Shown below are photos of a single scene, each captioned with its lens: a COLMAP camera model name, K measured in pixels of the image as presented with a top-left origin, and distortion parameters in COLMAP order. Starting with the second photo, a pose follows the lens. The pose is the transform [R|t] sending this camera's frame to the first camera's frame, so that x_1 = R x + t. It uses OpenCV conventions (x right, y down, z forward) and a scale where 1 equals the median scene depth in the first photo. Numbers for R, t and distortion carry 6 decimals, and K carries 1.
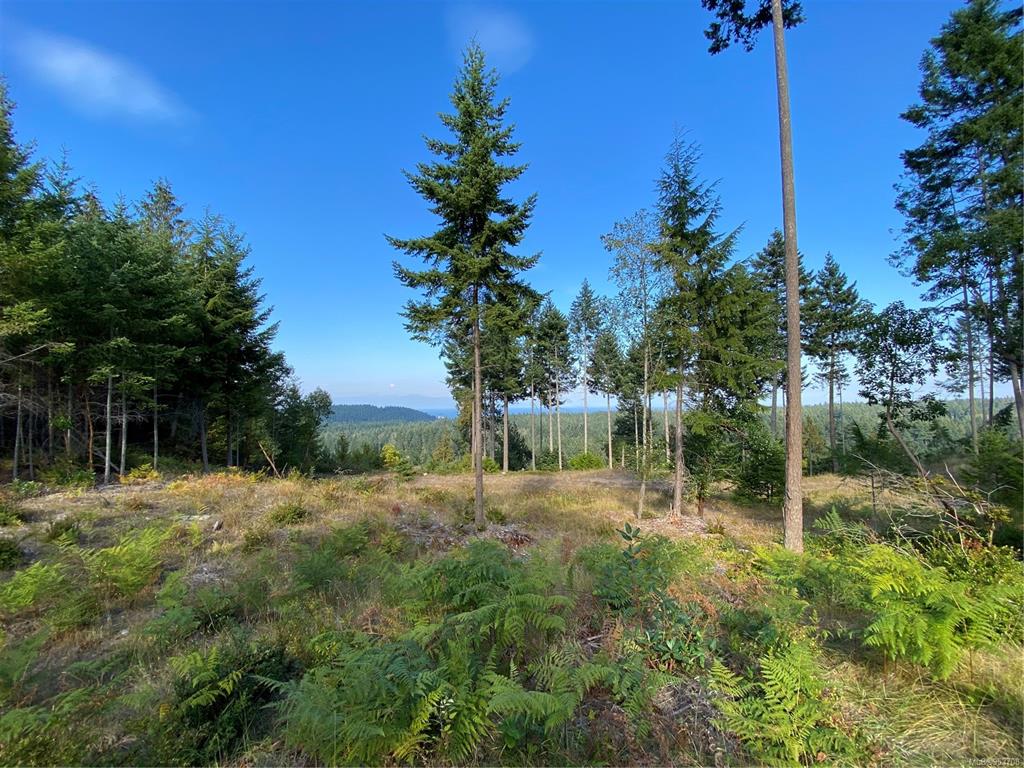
lens RADIAL K [[406.4, 0, 509.0], [0, 406.4, 386.1], [0, 0, 1]] dist [0.038796, -0.037154]
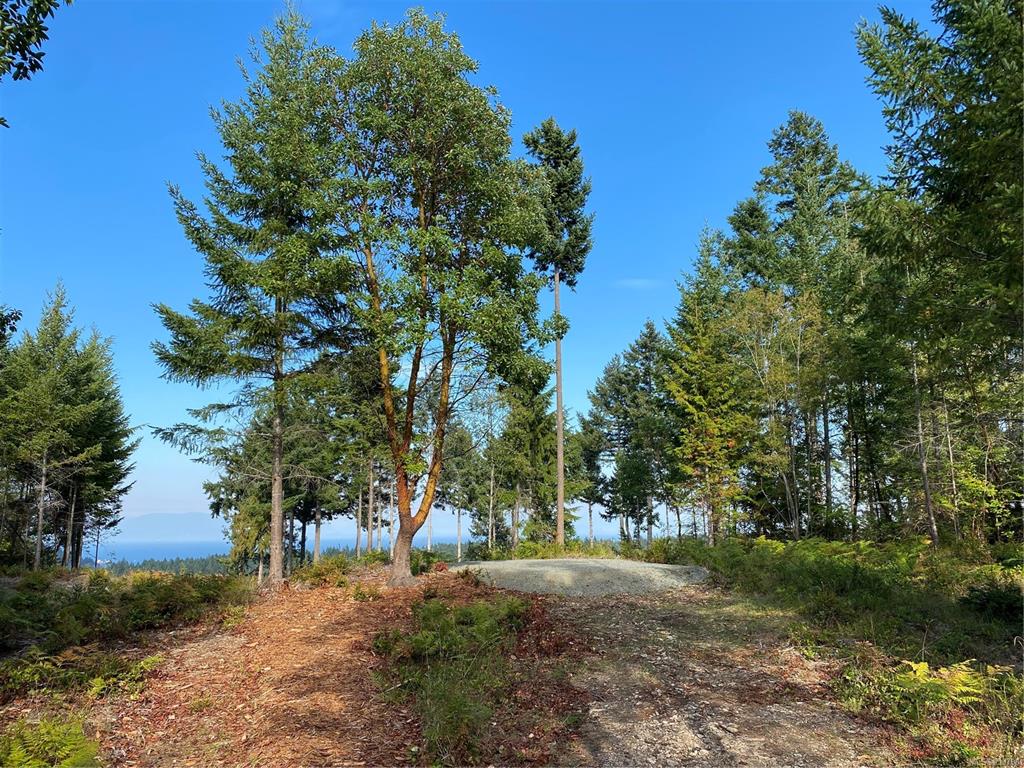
lens RADIAL K [[768.5, 0, 515.1], [0, 768.5, 386.3], [0, 0, 1]] dist [0.115146, -0.232461]
pose [[0.950943, 0.054207, 0.304580, -0.165926], [-0.010717, 0.989711, -0.142682, -0.004780], [-0.309180, 0.132418, 0.941739, -0.643183]]
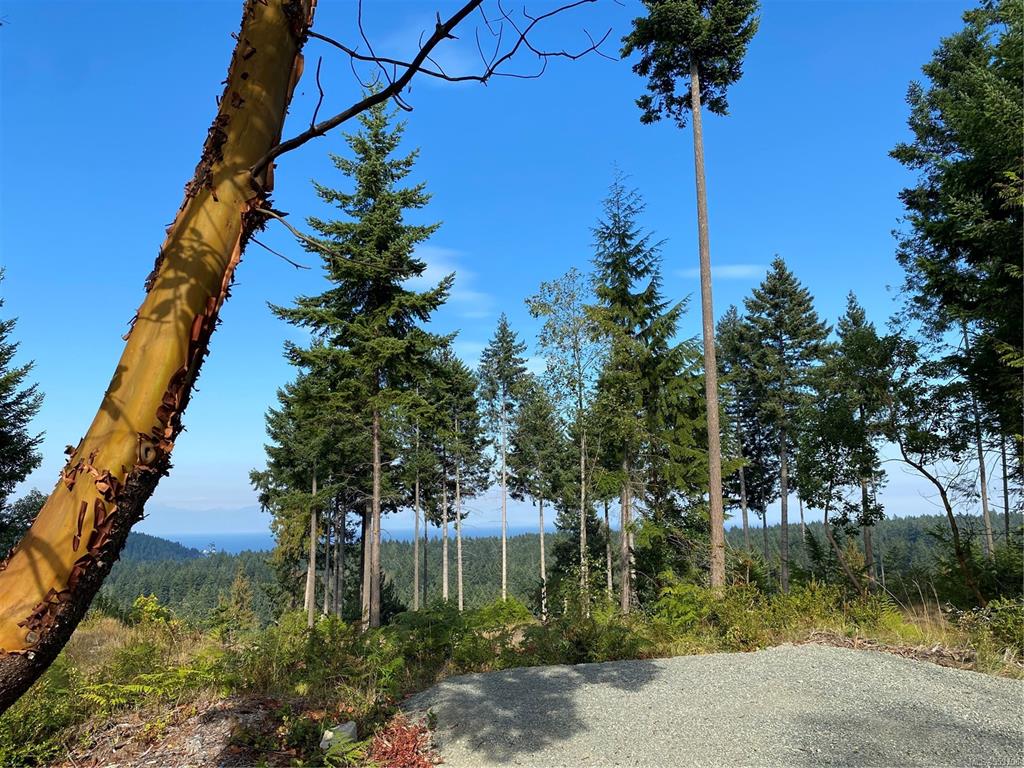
lens RADIAL K [[768.5, 0, 515.1], [0, 768.5, 386.3], [0, 0, 1]] dist [0.115146, -0.232461]
pose [[0.979576, 0.026920, 0.199266, -0.044108], [-0.001058, 0.991674, -0.128768, -0.000815], [-0.201074, 0.125927, 0.971448, -0.211079]]
